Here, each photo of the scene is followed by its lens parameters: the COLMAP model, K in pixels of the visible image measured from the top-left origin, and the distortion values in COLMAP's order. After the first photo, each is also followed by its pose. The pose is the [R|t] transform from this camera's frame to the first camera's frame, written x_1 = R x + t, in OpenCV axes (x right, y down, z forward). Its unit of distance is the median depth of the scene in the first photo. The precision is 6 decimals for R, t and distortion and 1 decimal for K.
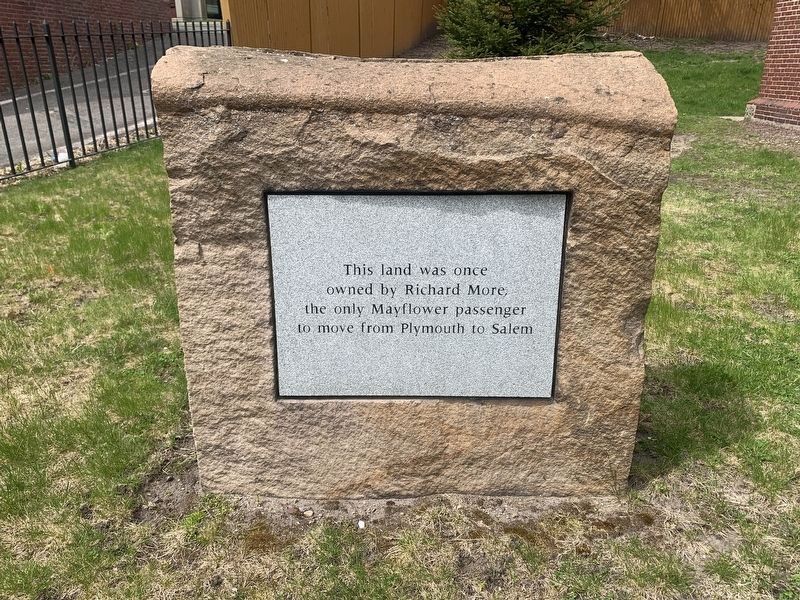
lens RADIAL K [[607.8, 0, 399.5], [0, 607.8, 299.0], [0, 0, 1]] dist [0.013483, 0.002527]
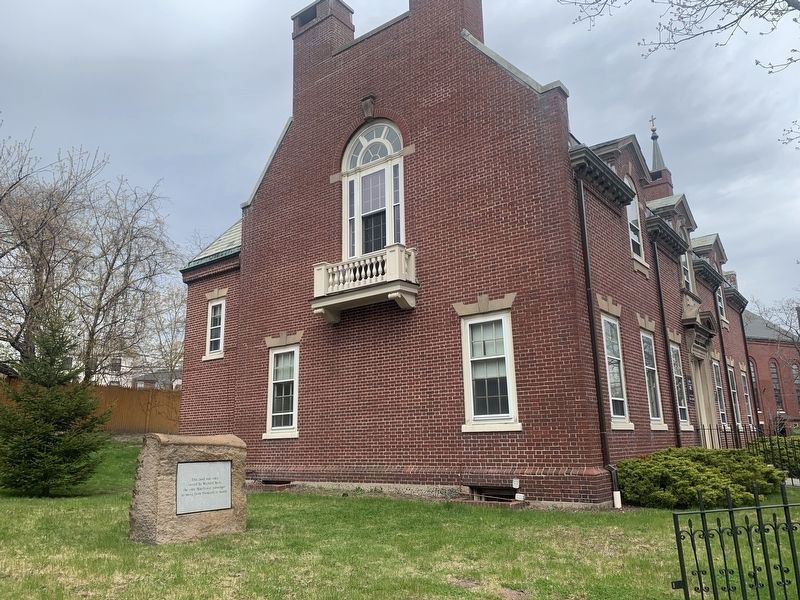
lens RADIAL K [[607.8, 0, 399.8], [0, 607.8, 298.4], [0, 0, 1]] dist [0.013483, 0.002527]
pose [[0.585301, 0.176283, 0.791421, -3.152729], [0.306406, 0.855611, -0.417186, 1.216601], [-0.750692, 0.486676, 0.446776, -2.972206]]
